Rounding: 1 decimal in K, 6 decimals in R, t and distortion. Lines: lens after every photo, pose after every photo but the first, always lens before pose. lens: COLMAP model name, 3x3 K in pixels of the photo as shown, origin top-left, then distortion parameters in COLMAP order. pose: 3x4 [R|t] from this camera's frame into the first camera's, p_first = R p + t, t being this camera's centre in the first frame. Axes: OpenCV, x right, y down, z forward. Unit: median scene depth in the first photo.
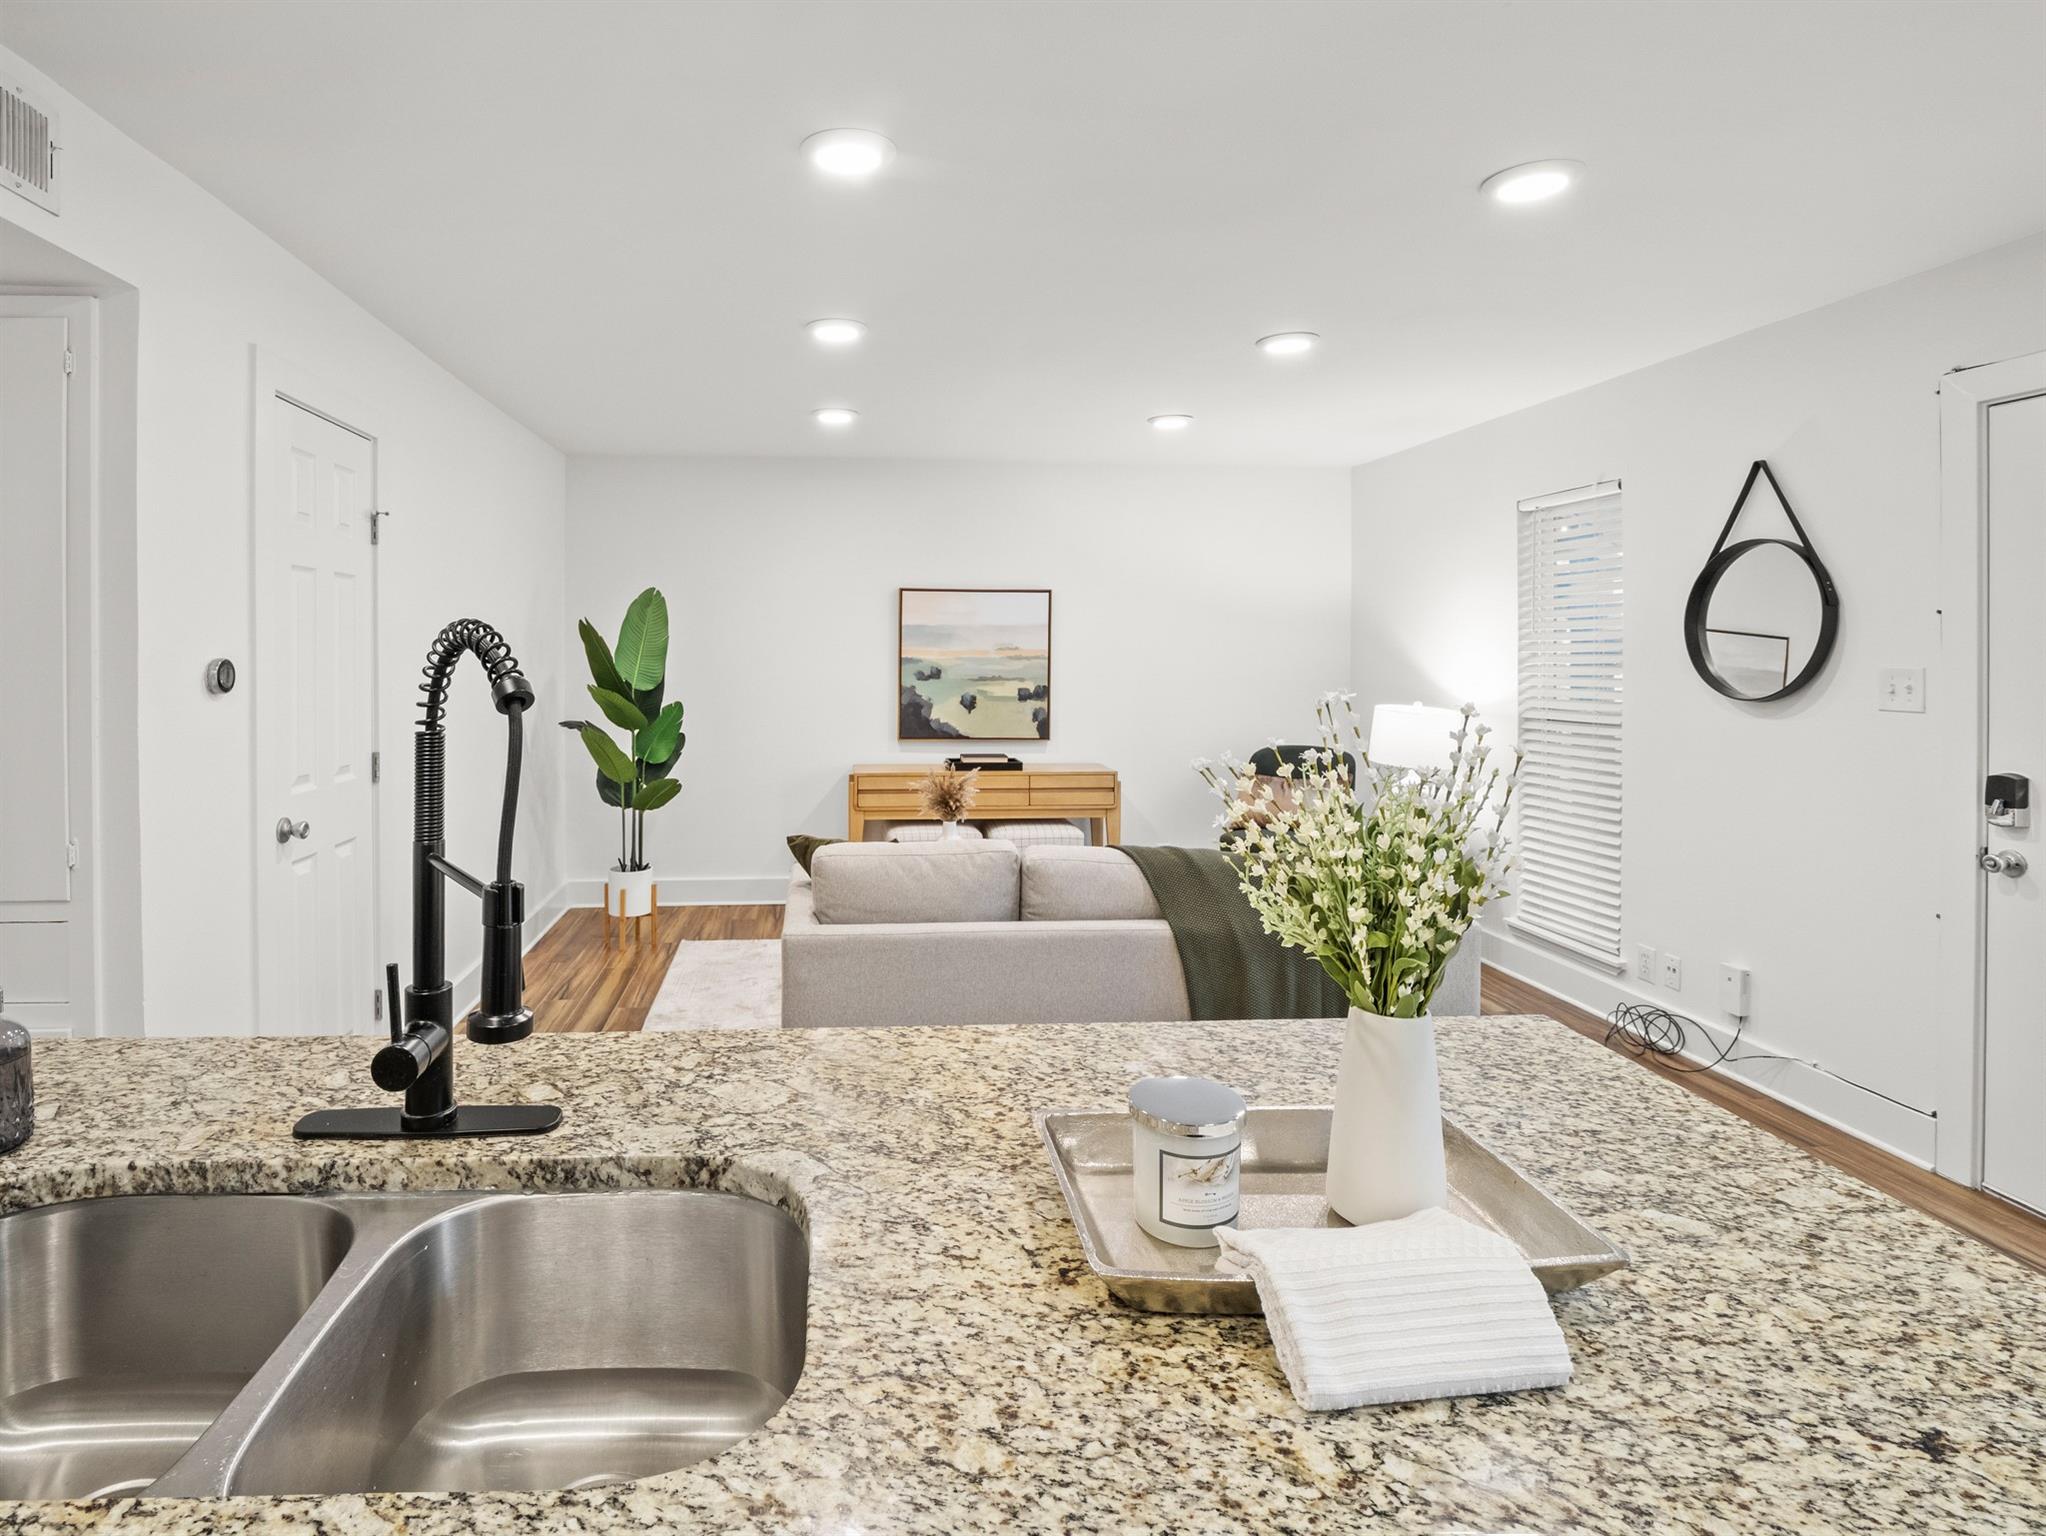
lens RADIAL K [[1059.1, 0, 893.0], [0, 1059.1, 655.8], [0, 0, 1]] dist [-0.017204, 0.001463]
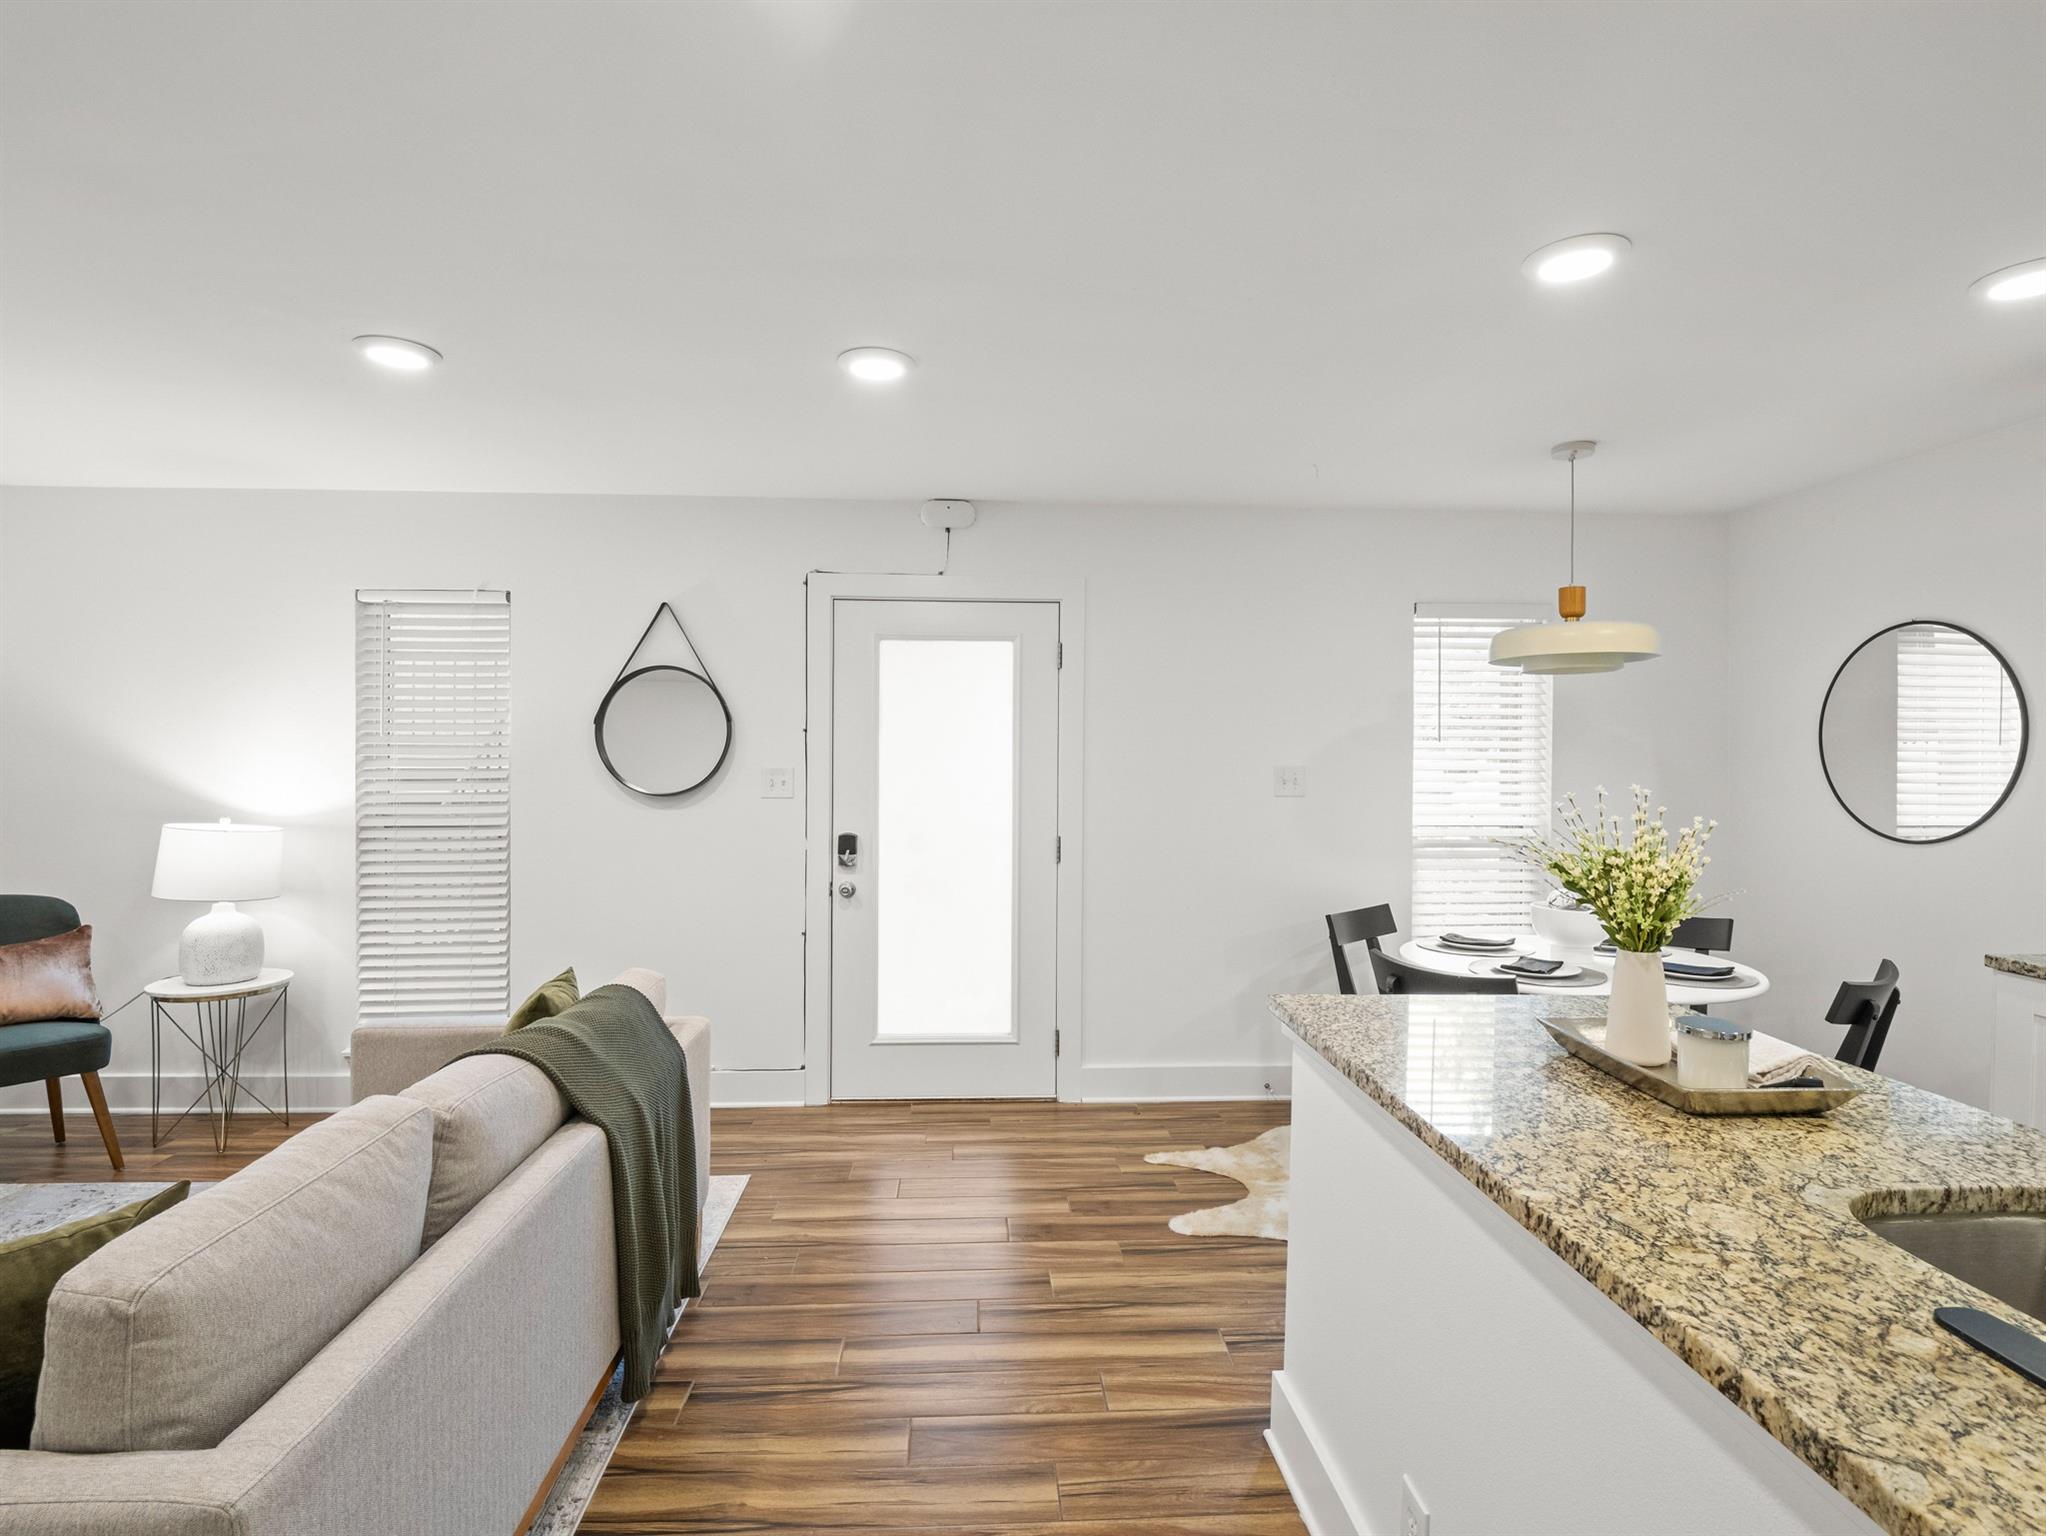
lens RADIAL K [[1012.0, 0, 1021.4], [0, 1012.0, 755.3], [0, 0, 1]] dist [-0.013464, -0.000348]
pose [[0.000477, -0.001958, 0.999998, -1.067217], [-0.000830, 0.999998, 0.001958, -0.022317], [-1.000000, -0.000831, 0.000475, 1.651738]]
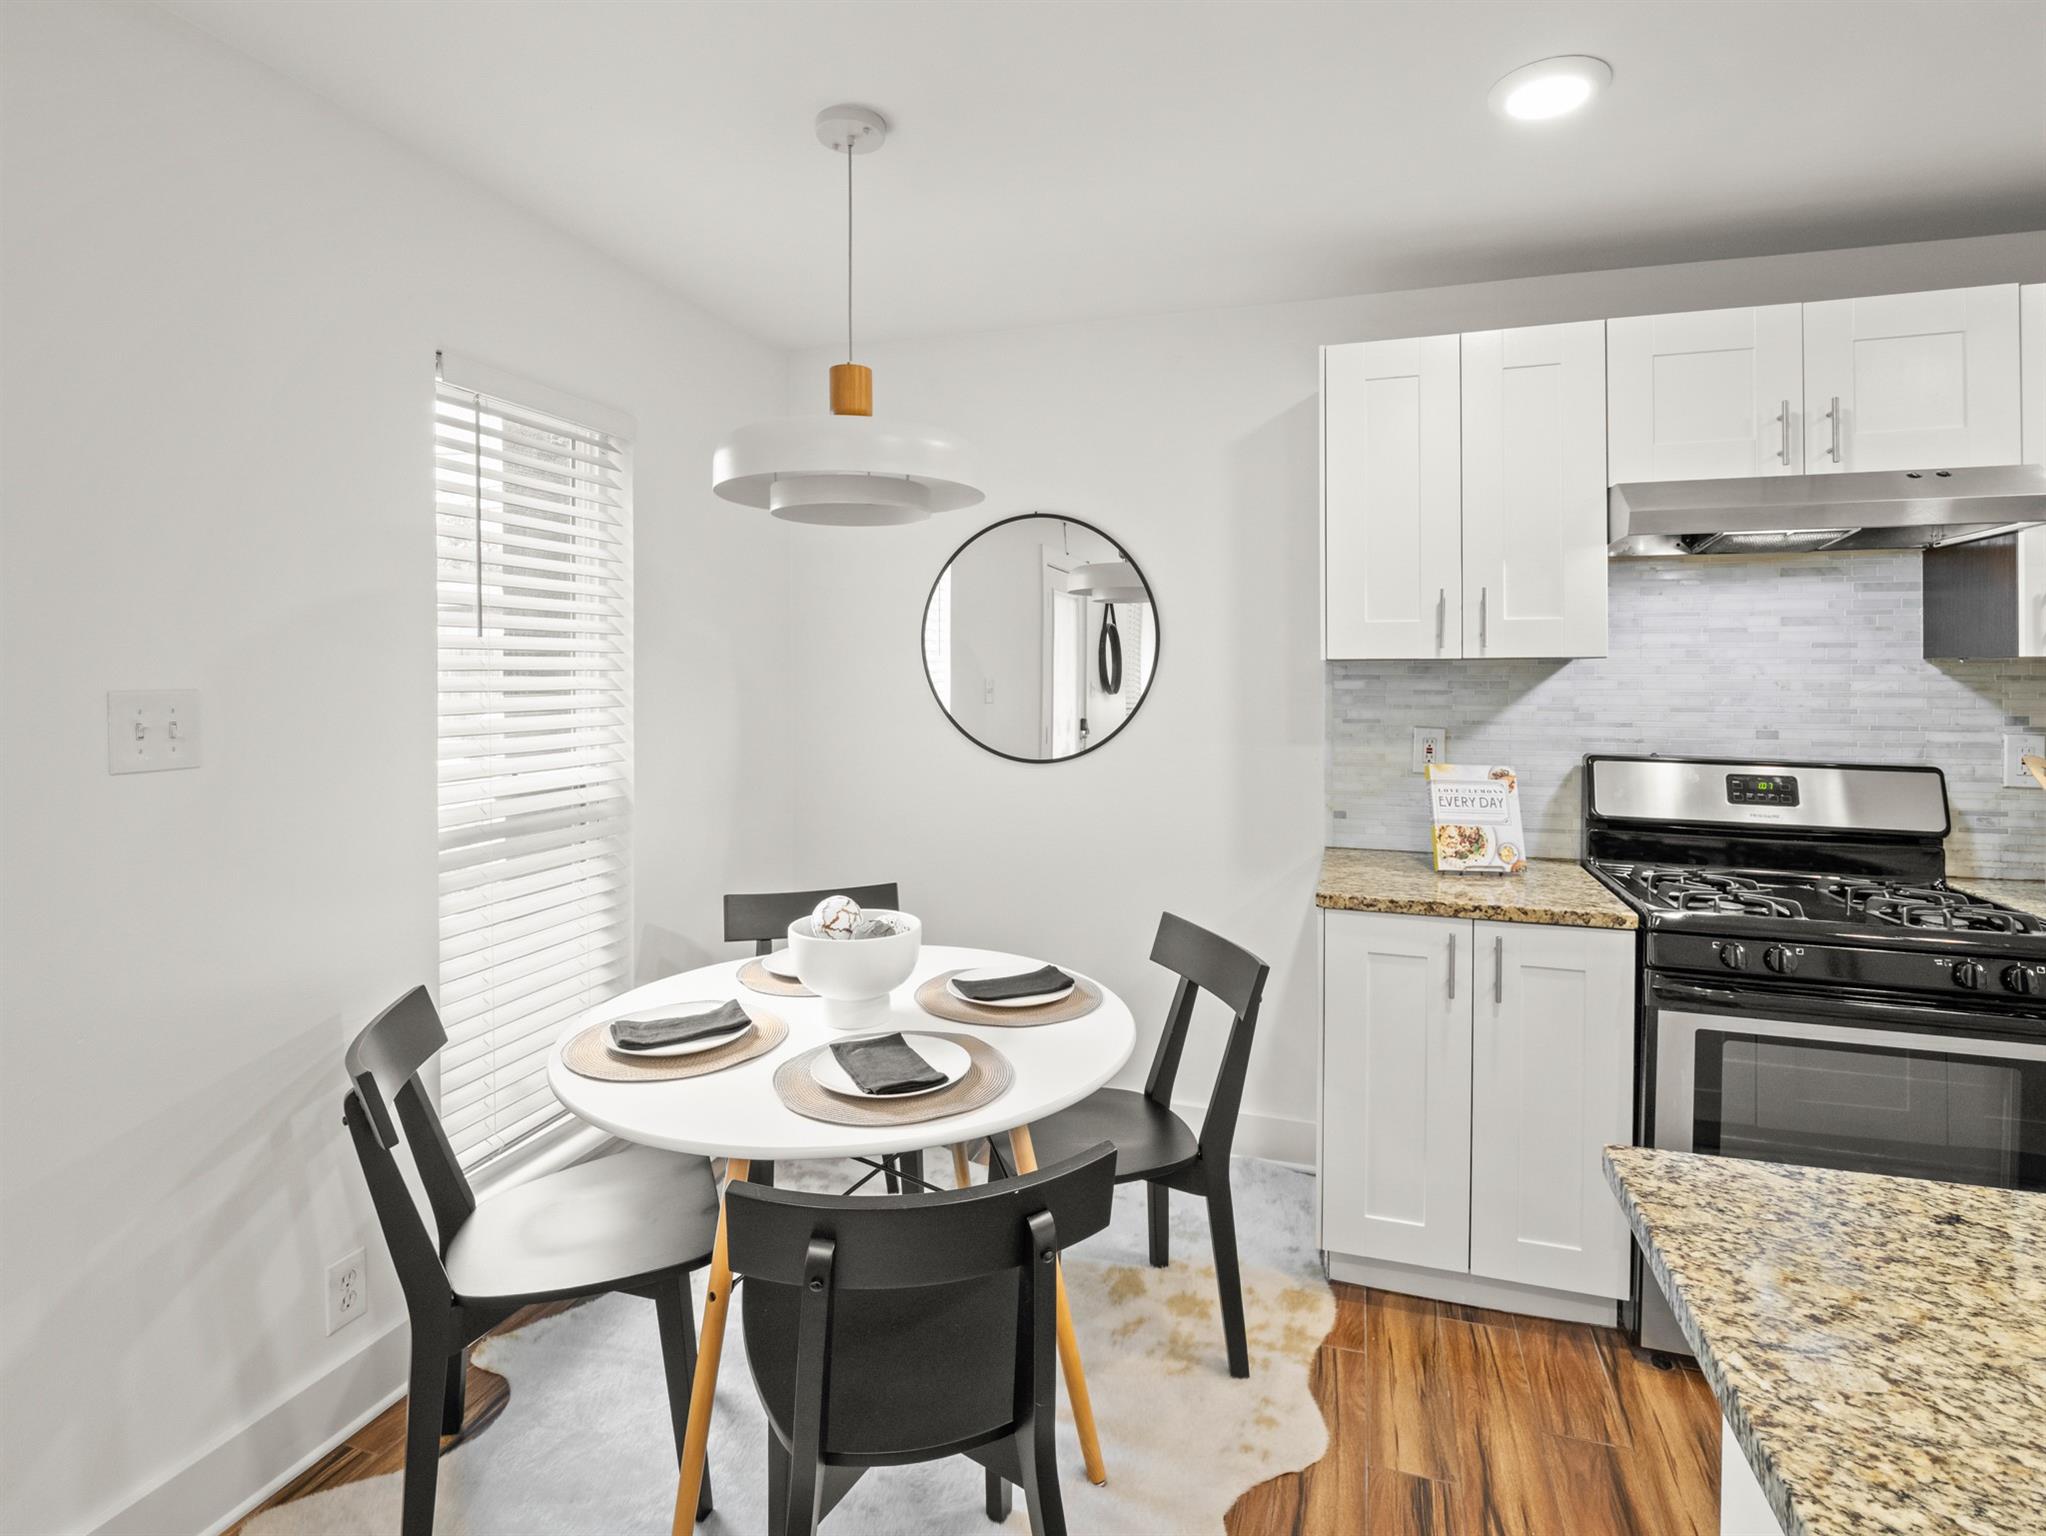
lens RADIAL K [[1036.3, 0, 1033.4], [0, 1036.3, 694.3], [0, 0, 1]] dist [-0.016619, 0.001654]
pose [[-0.935000, -0.011930, 0.354447, 0.948549], [-0.002578, 0.999636, 0.026844, -0.009255], [-0.354639, 0.024185, -0.934691, 1.542086]]
